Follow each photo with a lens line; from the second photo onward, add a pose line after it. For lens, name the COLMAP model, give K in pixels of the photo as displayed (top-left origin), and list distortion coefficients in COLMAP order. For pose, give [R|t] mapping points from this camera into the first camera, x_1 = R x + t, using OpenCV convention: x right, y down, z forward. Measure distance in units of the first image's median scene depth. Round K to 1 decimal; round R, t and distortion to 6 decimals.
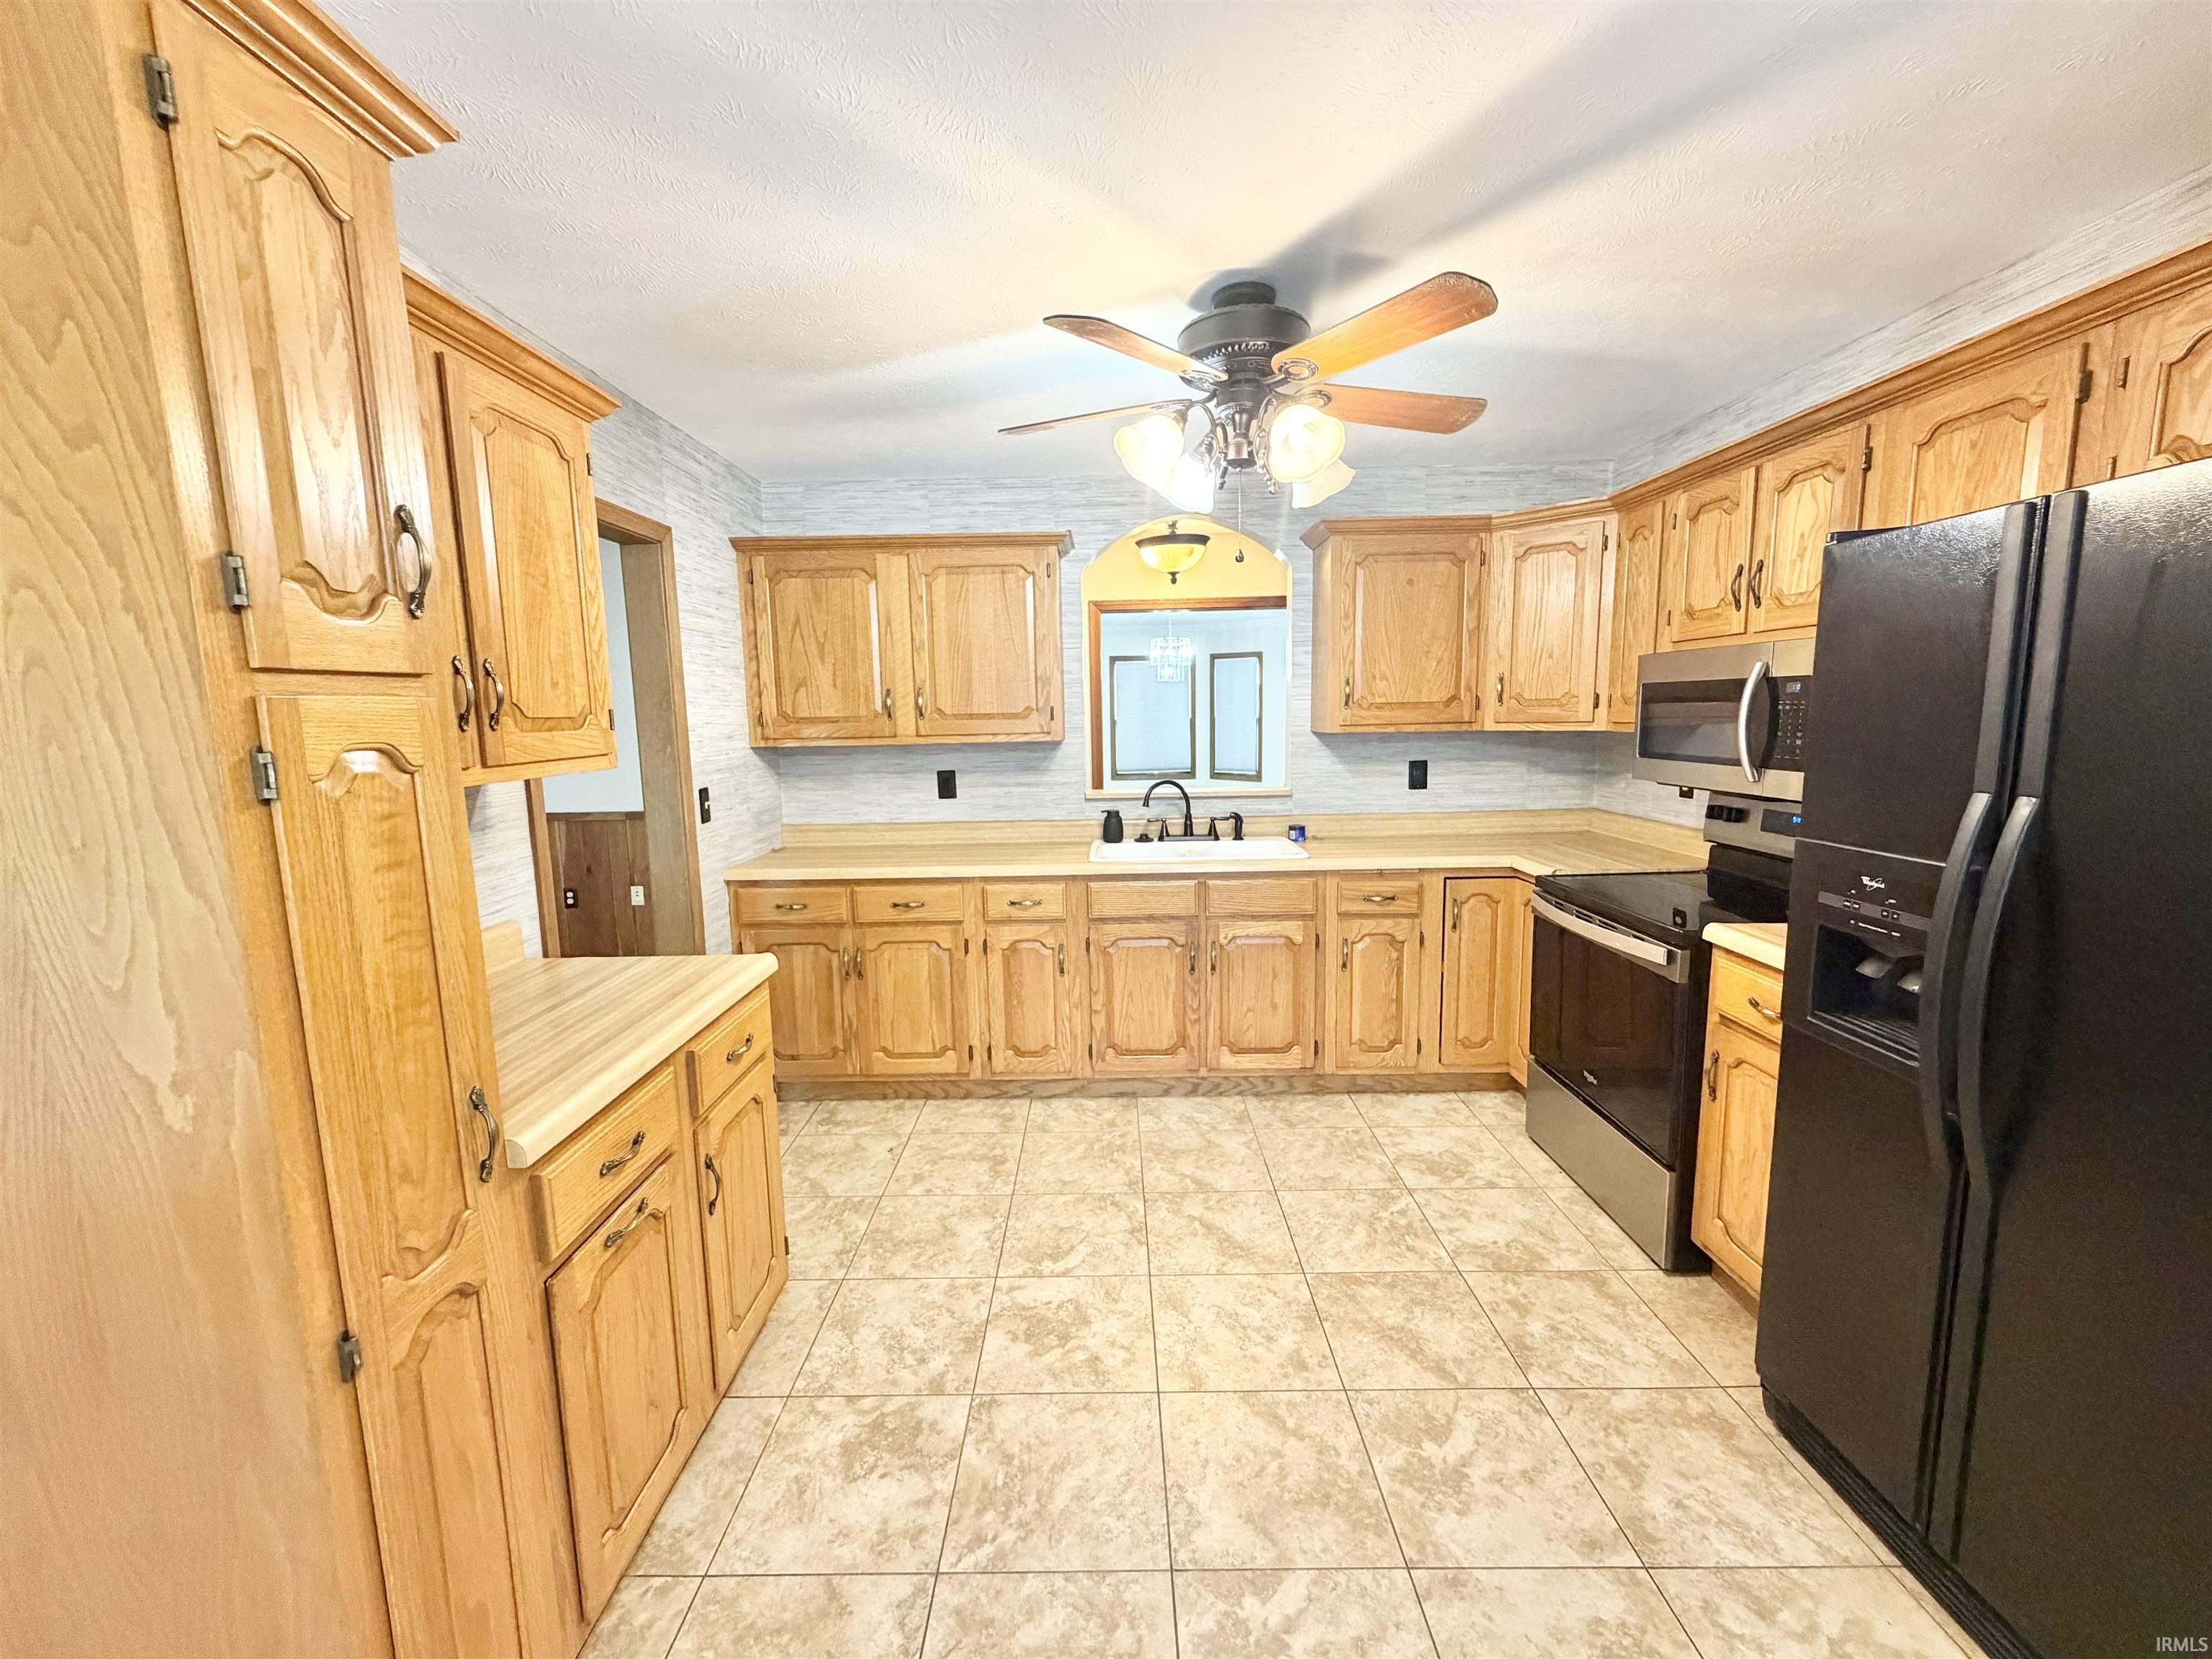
lens RADIAL K [[883.4, 0, 1097.9], [0, 883.4, 827.3], [0, 0, 1]] dist [-0.000005, -0.000421]
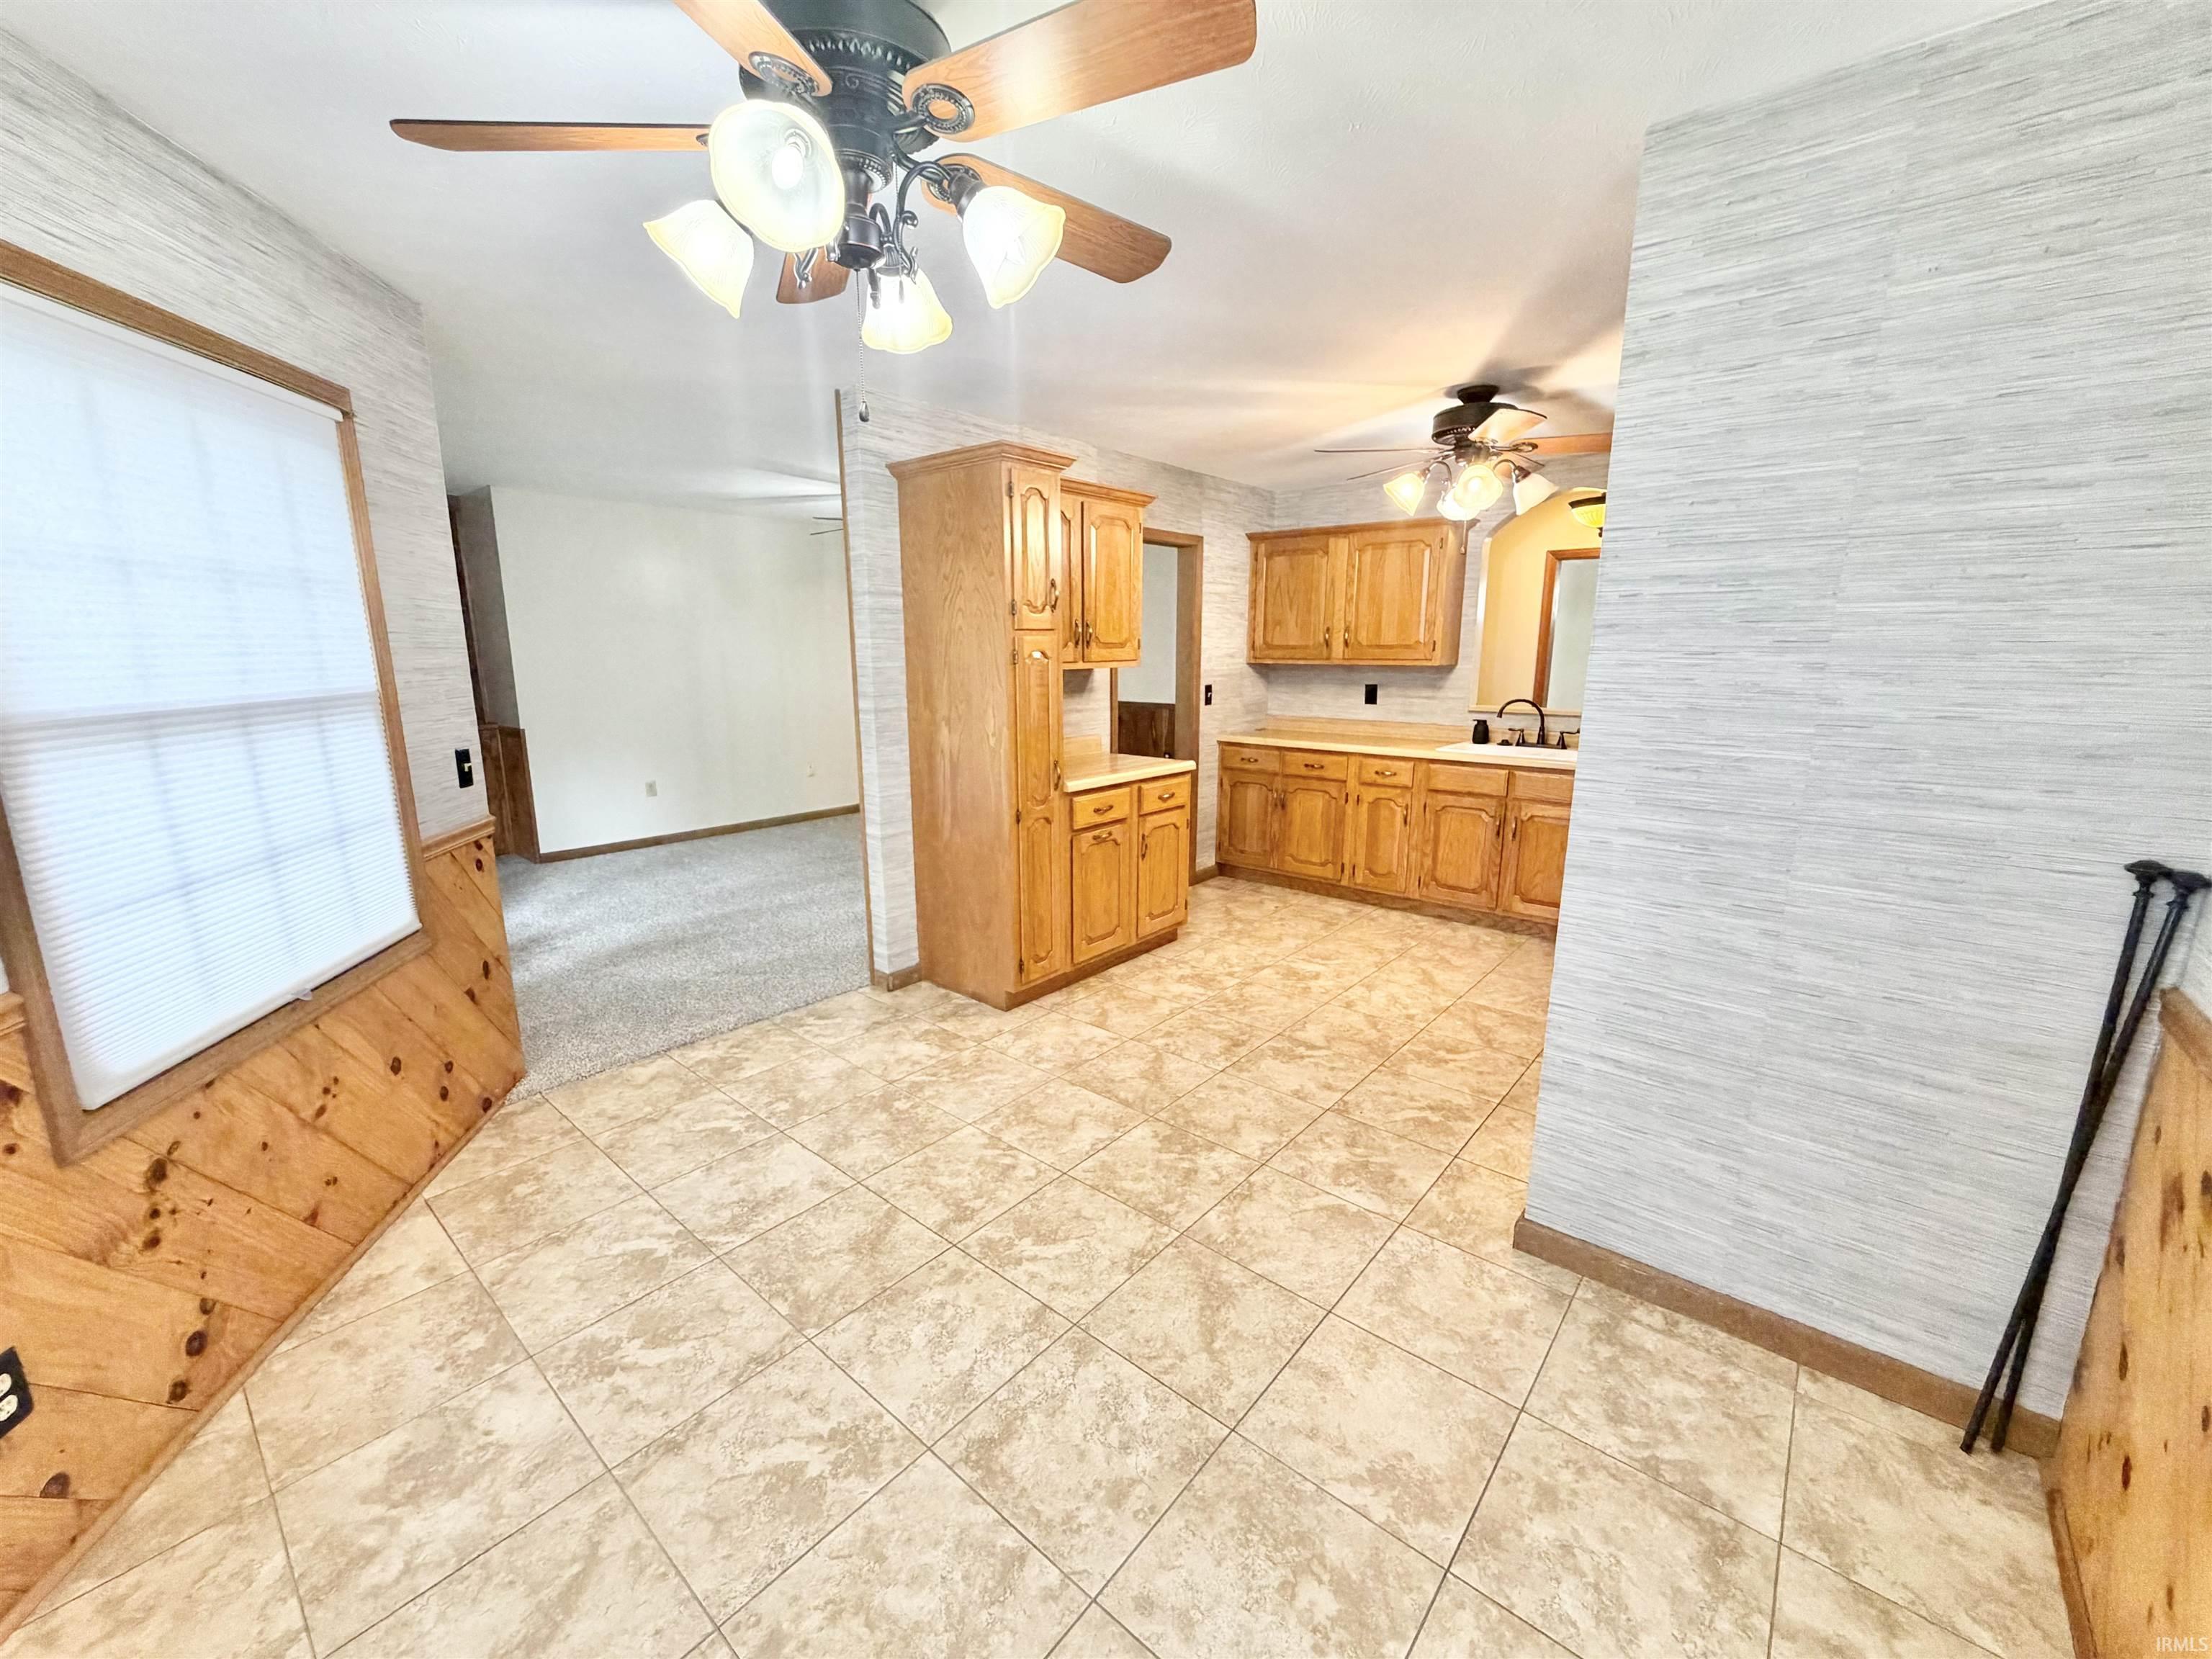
lens RADIAL K [[883.4, 0, 1097.9], [0, 883.4, 827.3], [0, 0, 1]] dist [-0.000005, -0.000421]
pose [[0.766823, 0.149329, -0.624246, 0.486858], [-0.099329, 0.988452, 0.114436, 0.052531], [0.634126, -0.025746, 0.772801, -0.466323]]
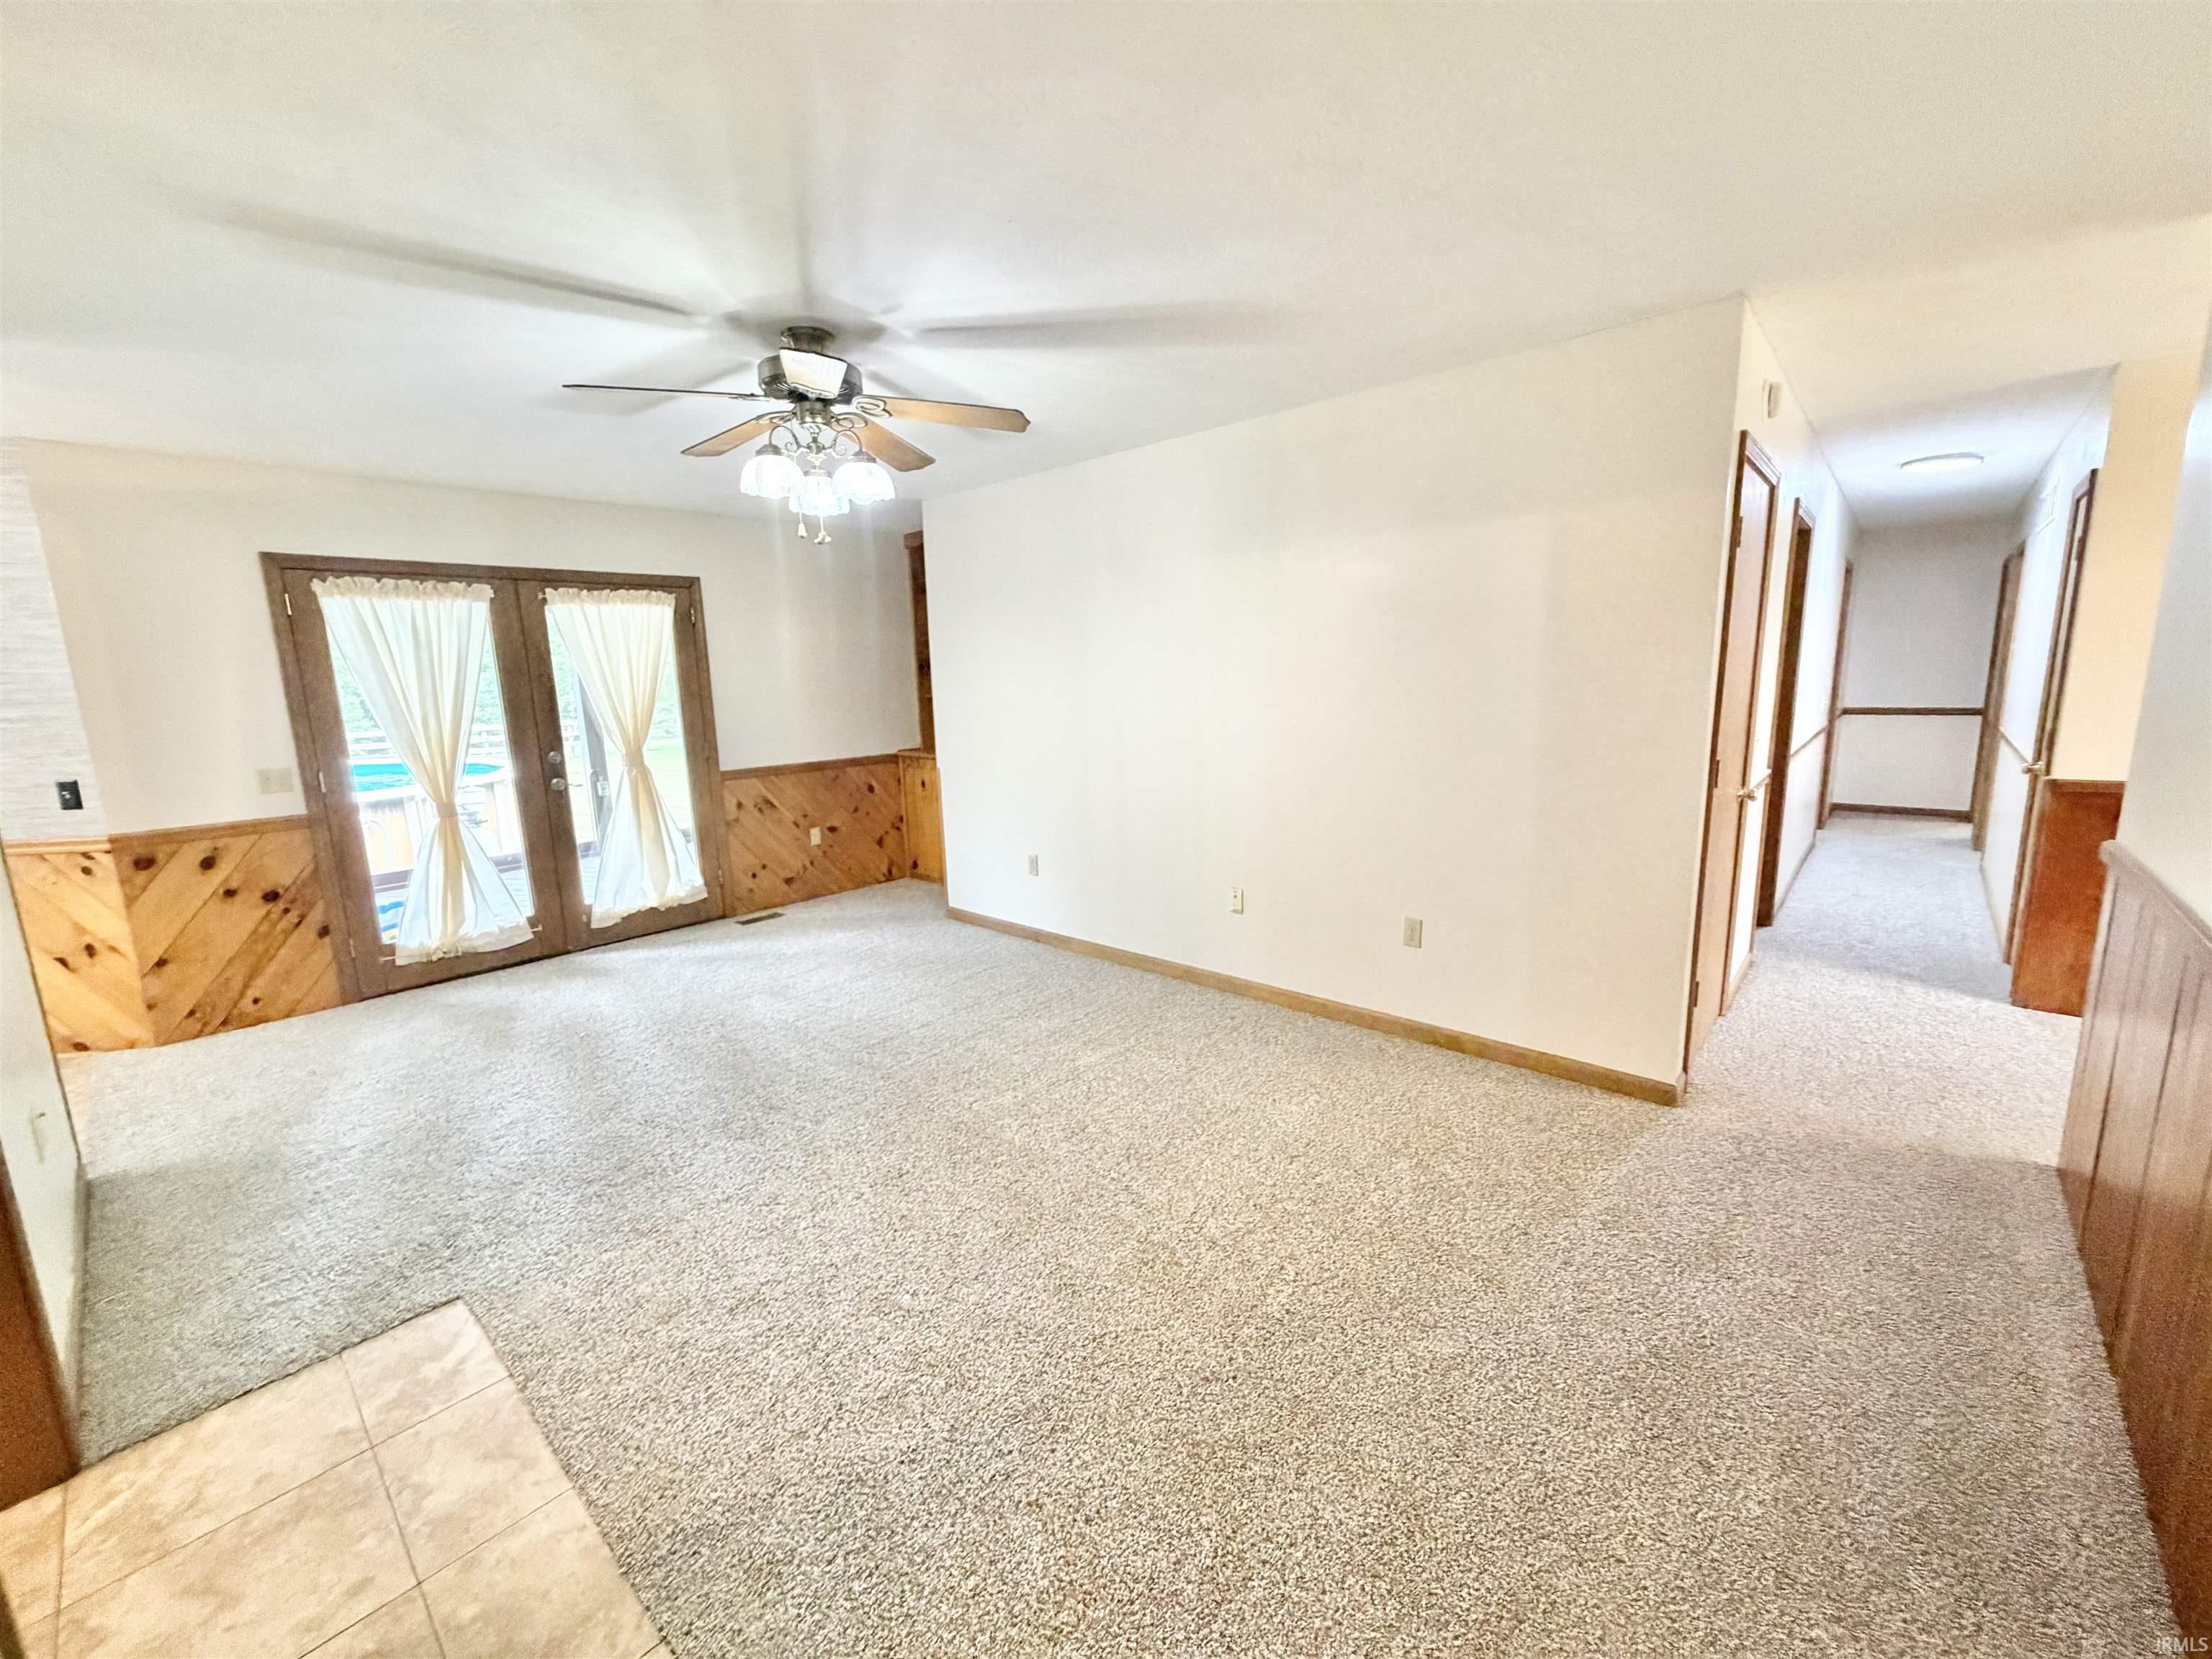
lens RADIAL K [[883.4, 0, 1097.9], [0, 883.4, 827.3], [0, 0, 1]] dist [-0.000005, -0.000421]
pose [[-0.665790, 0.172147, -0.726009, -0.476222], [-0.051695, 0.960040, 0.275046, -0.172265], [0.744346, 0.220654, -0.630286, 1.327652]]
